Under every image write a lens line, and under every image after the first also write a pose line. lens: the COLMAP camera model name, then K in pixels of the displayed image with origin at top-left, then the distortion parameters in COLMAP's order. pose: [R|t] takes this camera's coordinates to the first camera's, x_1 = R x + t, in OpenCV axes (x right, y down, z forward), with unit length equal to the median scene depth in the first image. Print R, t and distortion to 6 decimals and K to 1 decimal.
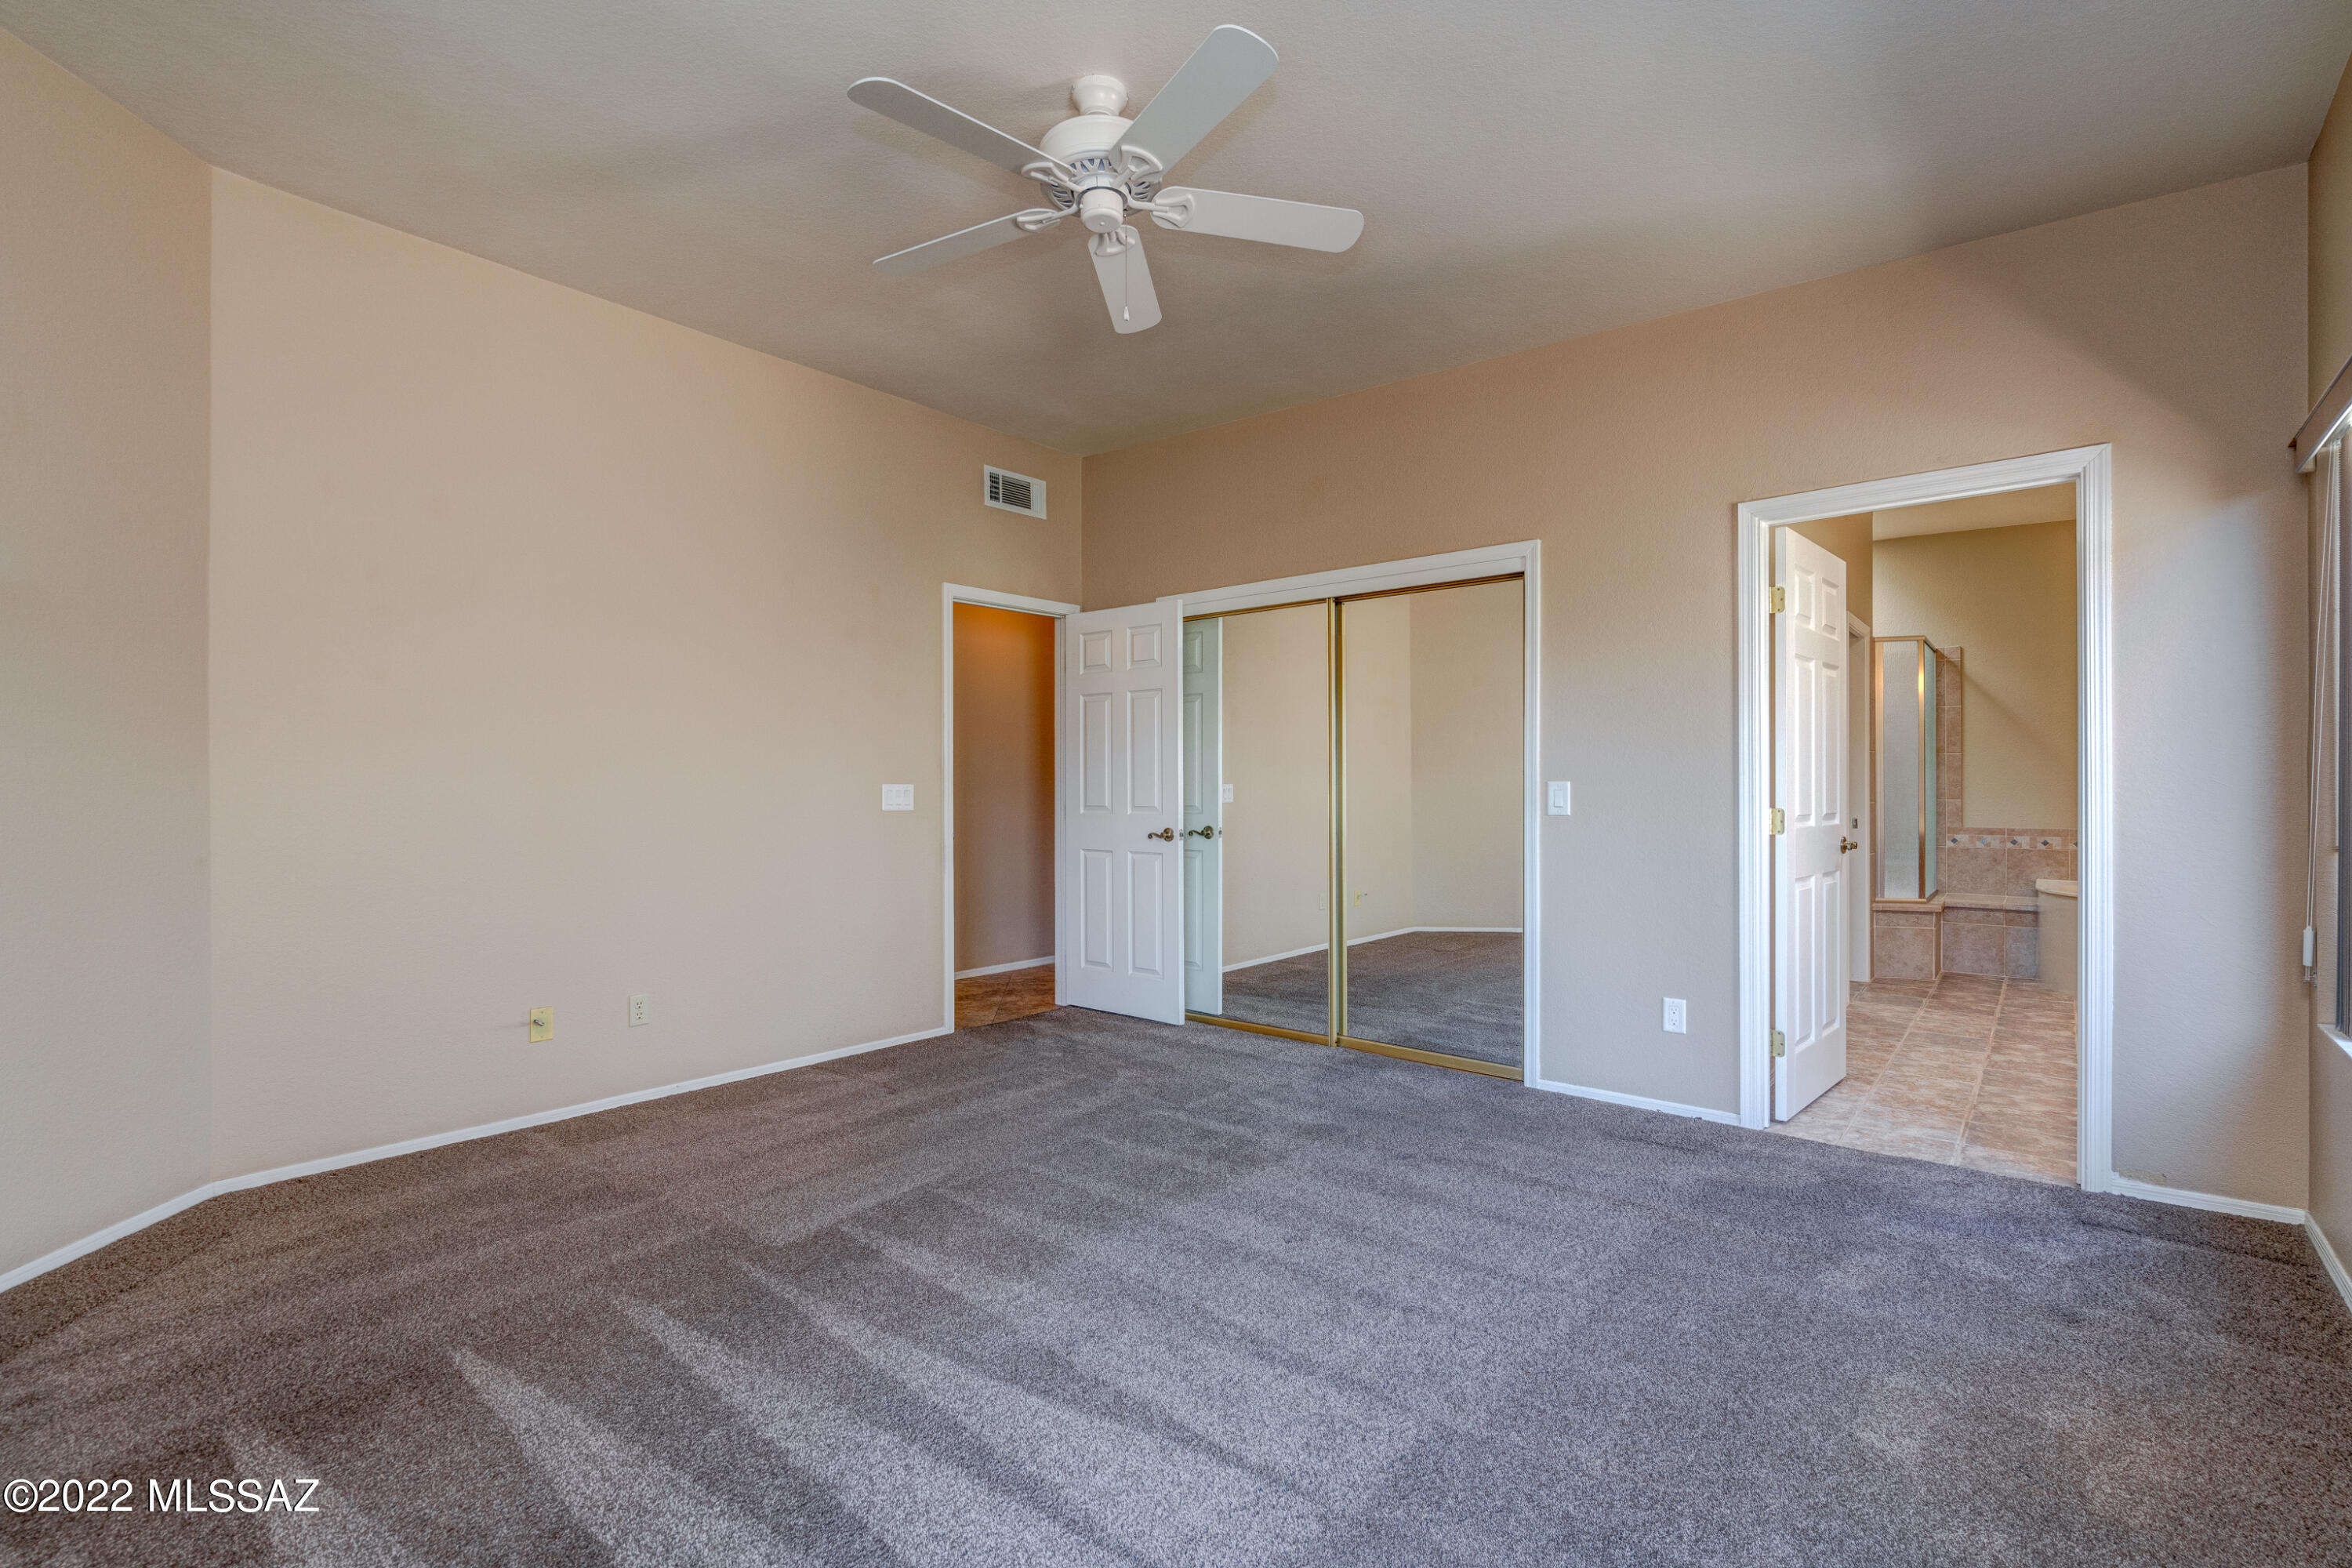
lens RADIAL K [[1061.1, 0, 1177.5], [0, 1061.1, 785.7], [0, 0, 1]] dist [-0.003209, 0.001179]
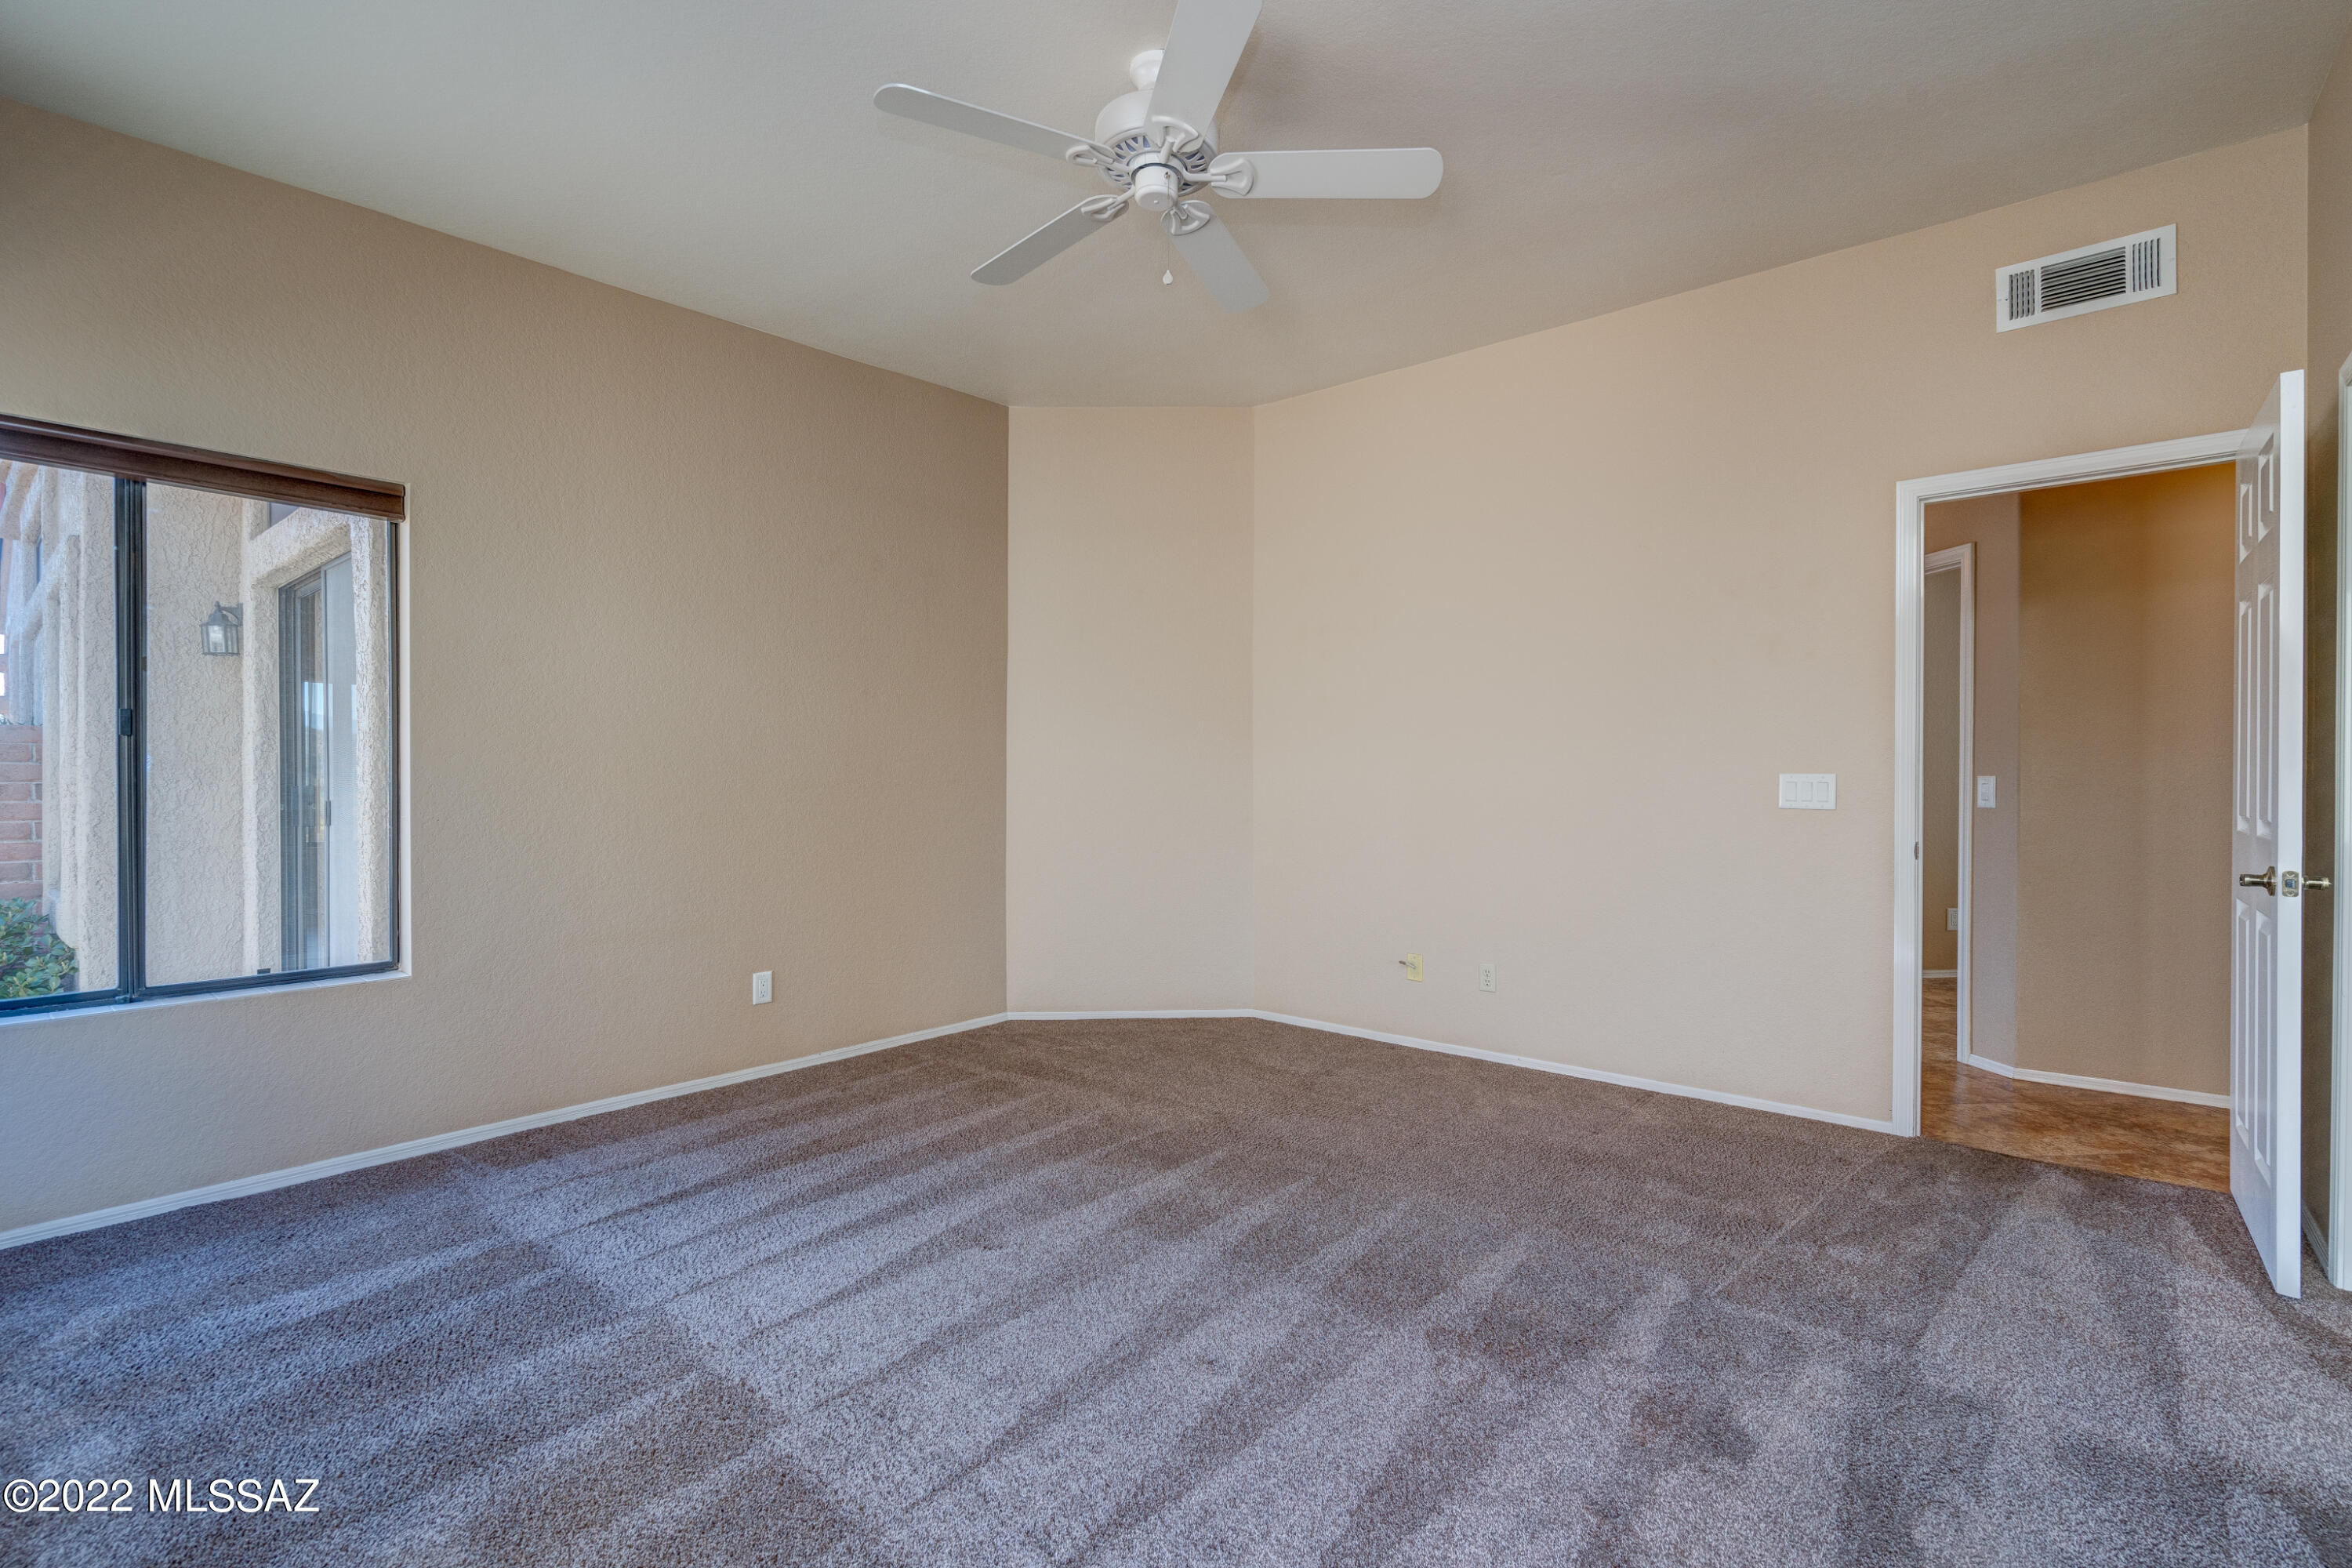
lens RADIAL K [[1087.9, 0, 1176.0], [0, 1087.9, 784.0], [0, 0, 1]] dist [-0.000897, -0.000045]
pose [[-0.007615, 0.011549, -0.999904, 0.691513], [-0.002040, 0.999931, 0.011565, -0.002831], [0.999969, 0.002128, -0.007591, 0.754071]]
